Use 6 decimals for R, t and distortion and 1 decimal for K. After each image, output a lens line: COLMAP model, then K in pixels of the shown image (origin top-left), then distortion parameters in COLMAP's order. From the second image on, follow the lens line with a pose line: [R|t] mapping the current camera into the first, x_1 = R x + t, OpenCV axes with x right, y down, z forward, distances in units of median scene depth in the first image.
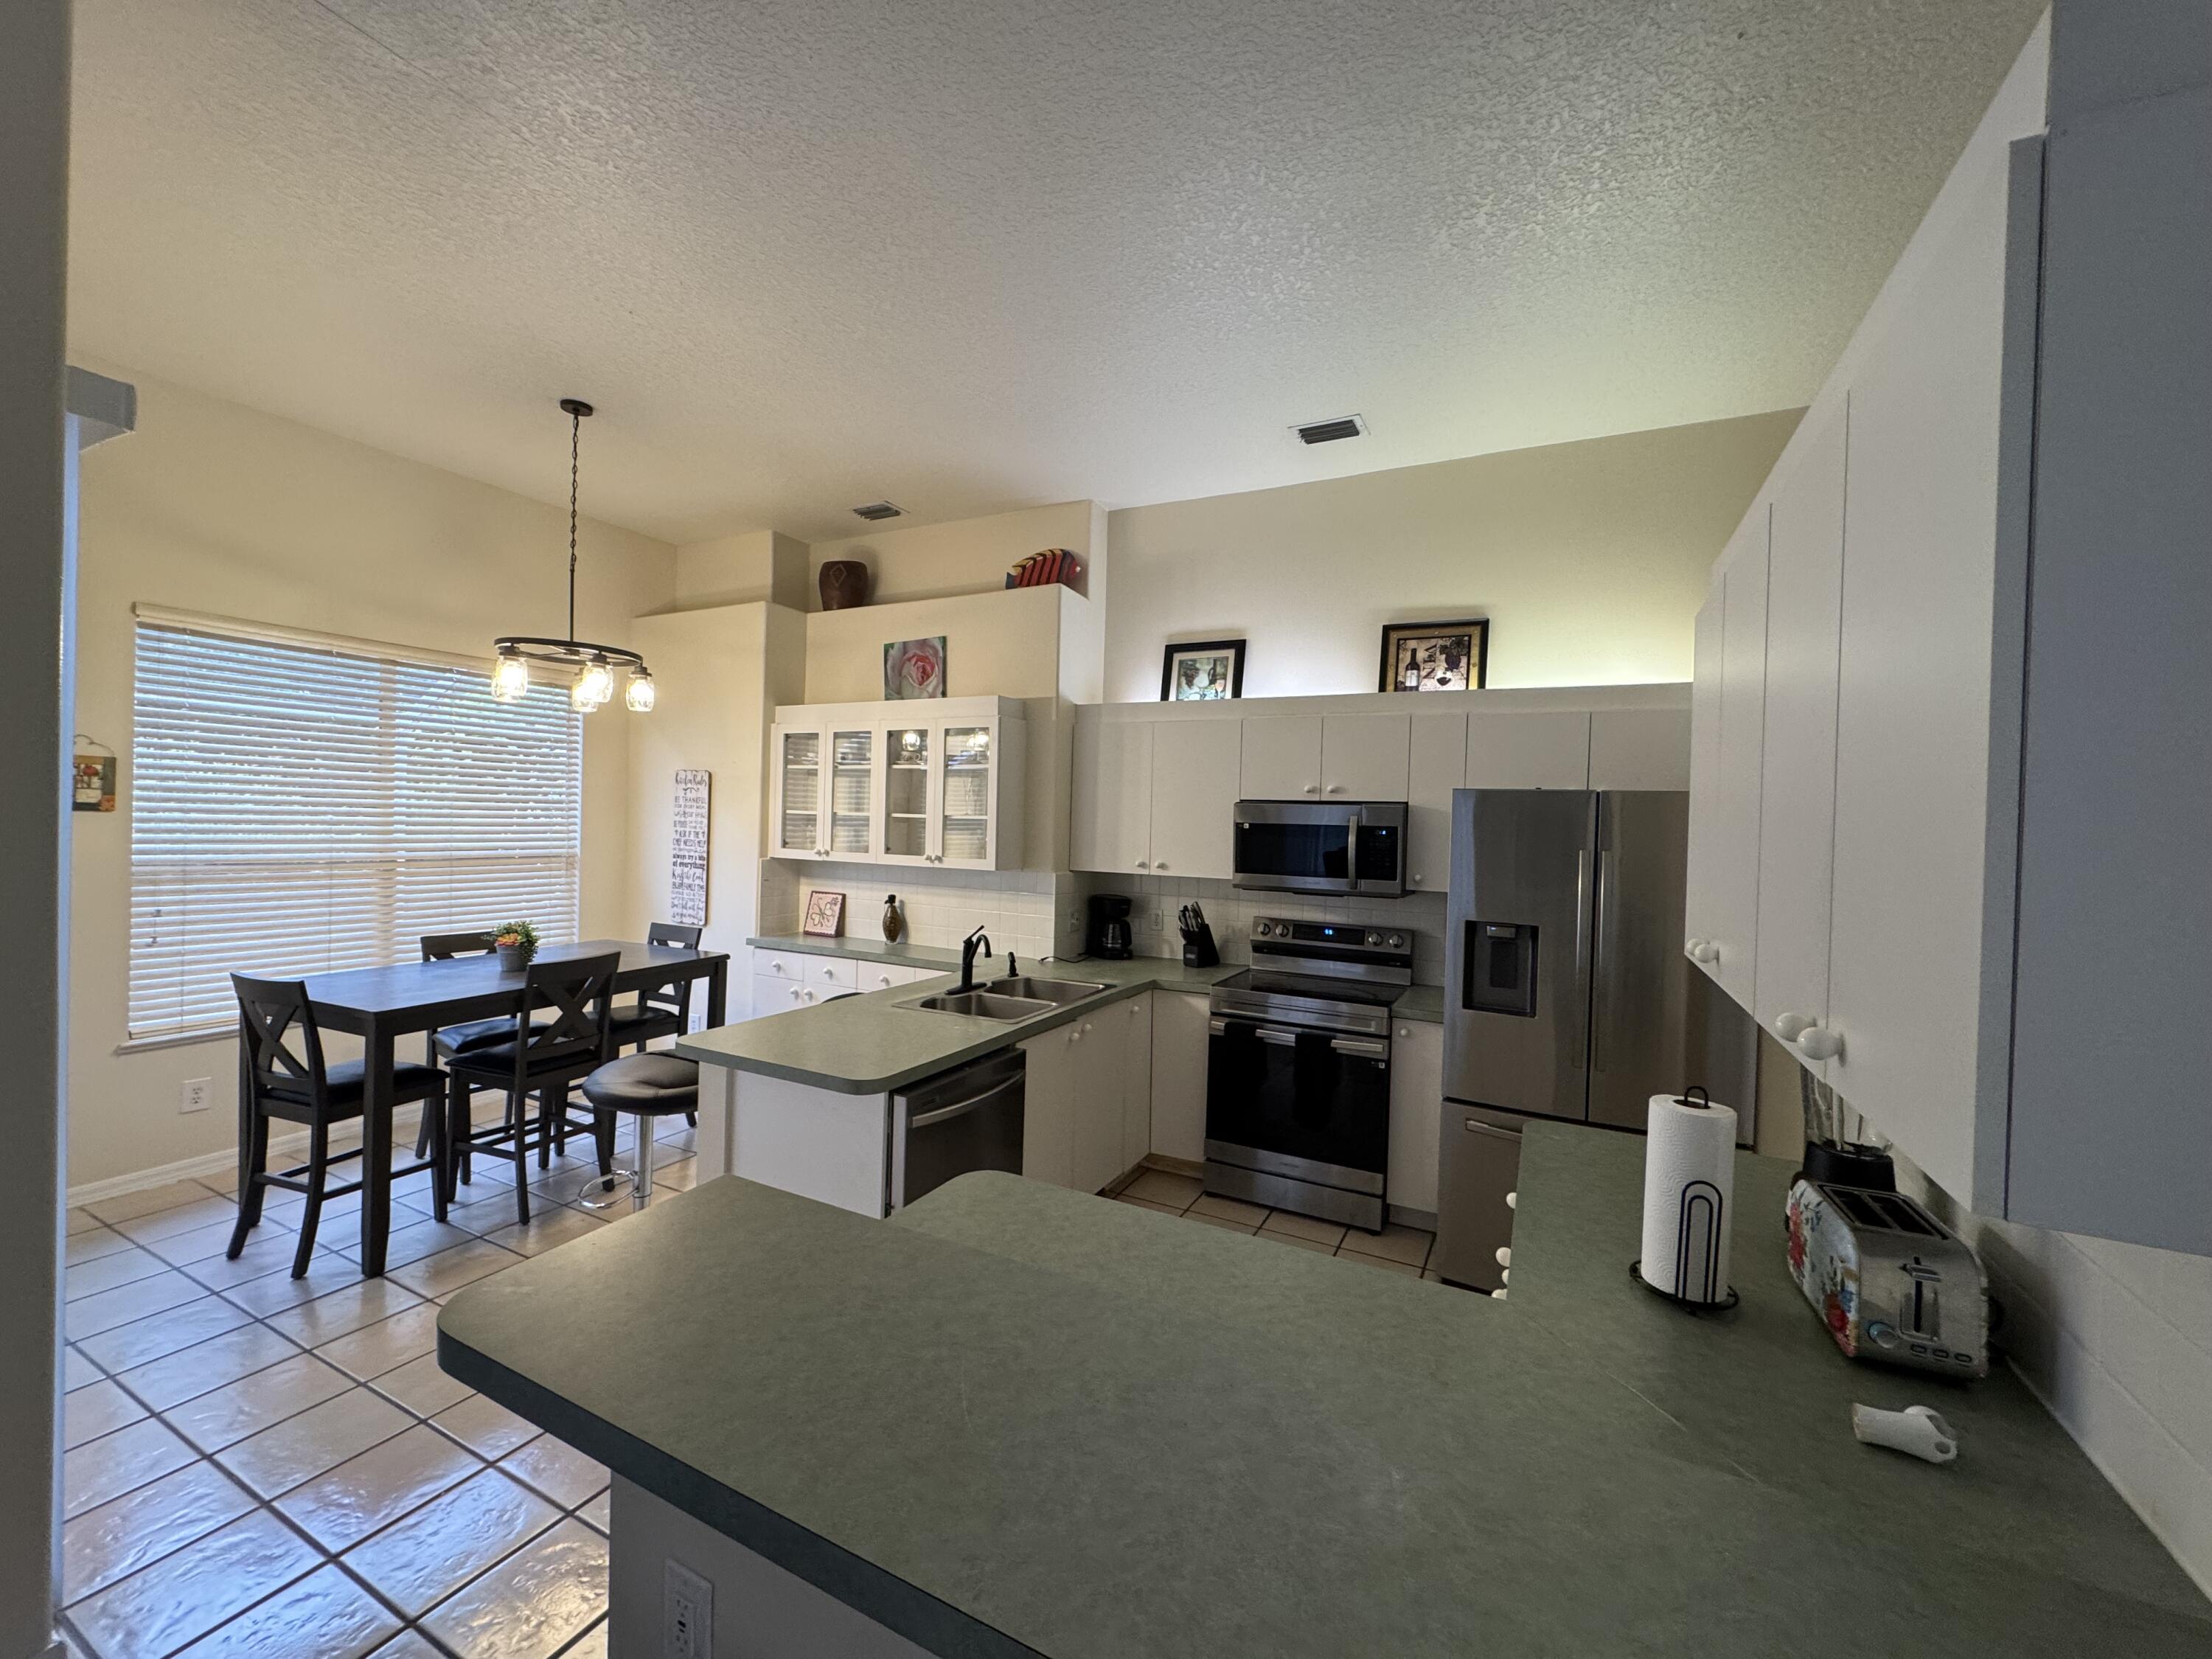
lens RADIAL K [[883.7, 0, 1106.0], [0, 883.7, 829.5], [0, 0, 1]] dist [0.001411, 0.000137]
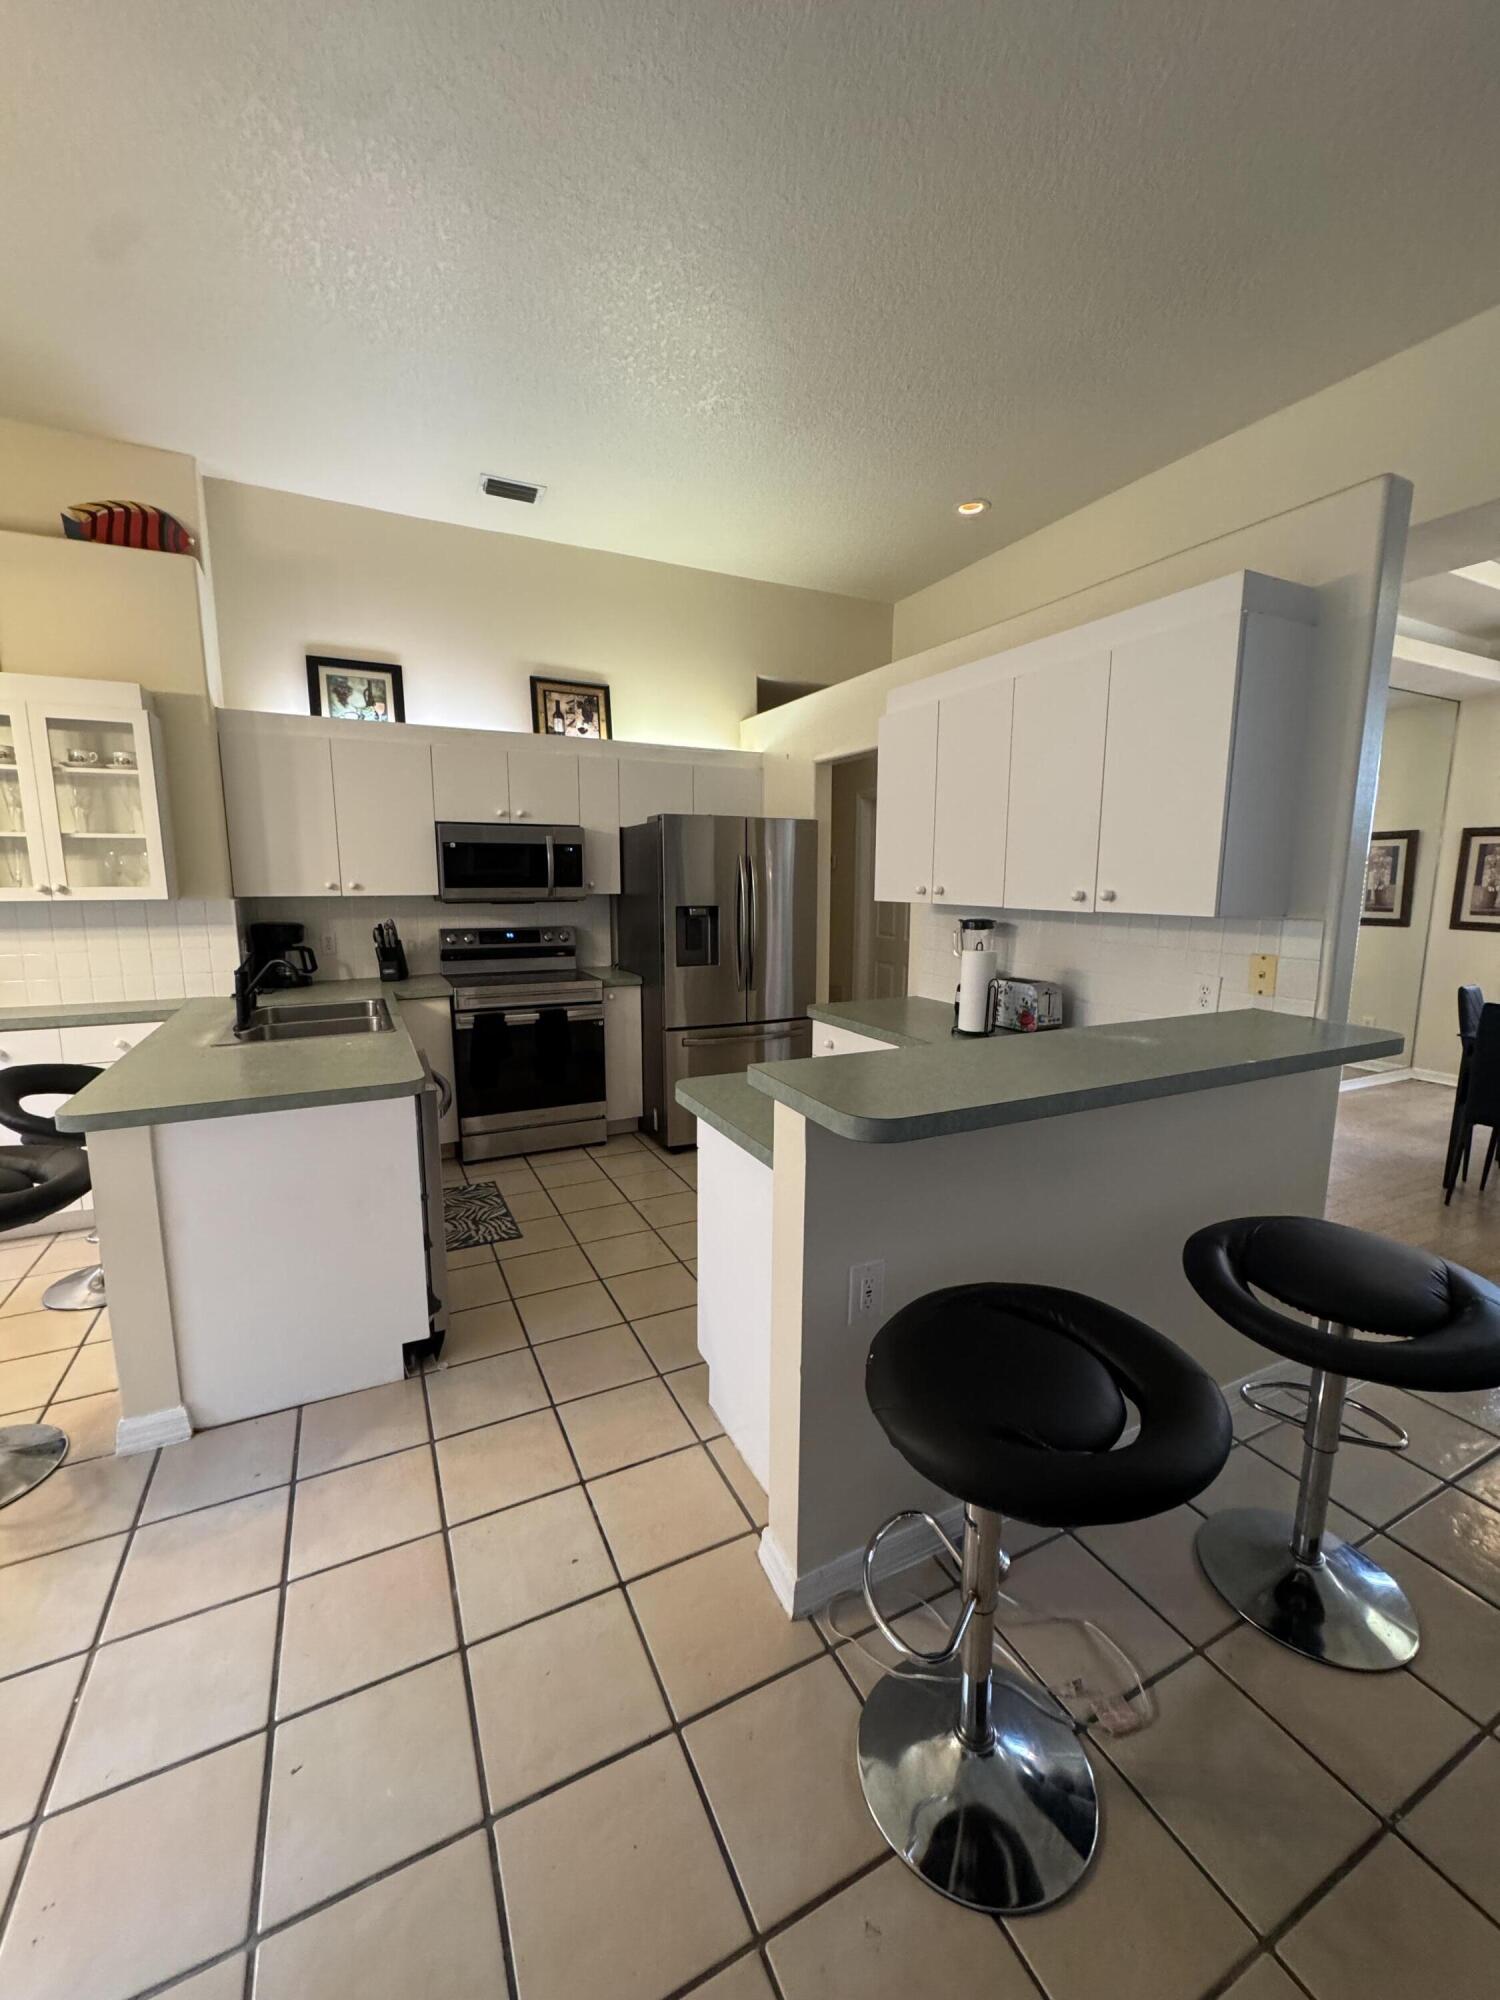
lens RADIAL K [[799.0, 0, 750.0], [0, 799.0, 1000.0], [0, 0, 1]] dist [0.001411, 0.000137]
pose [[0.591833, -0.149737, 0.792031, -0.436402], [0.024615, 0.985493, 0.167919, 0.028044], [-0.805685, -0.079884, 0.586933, 0.087706]]
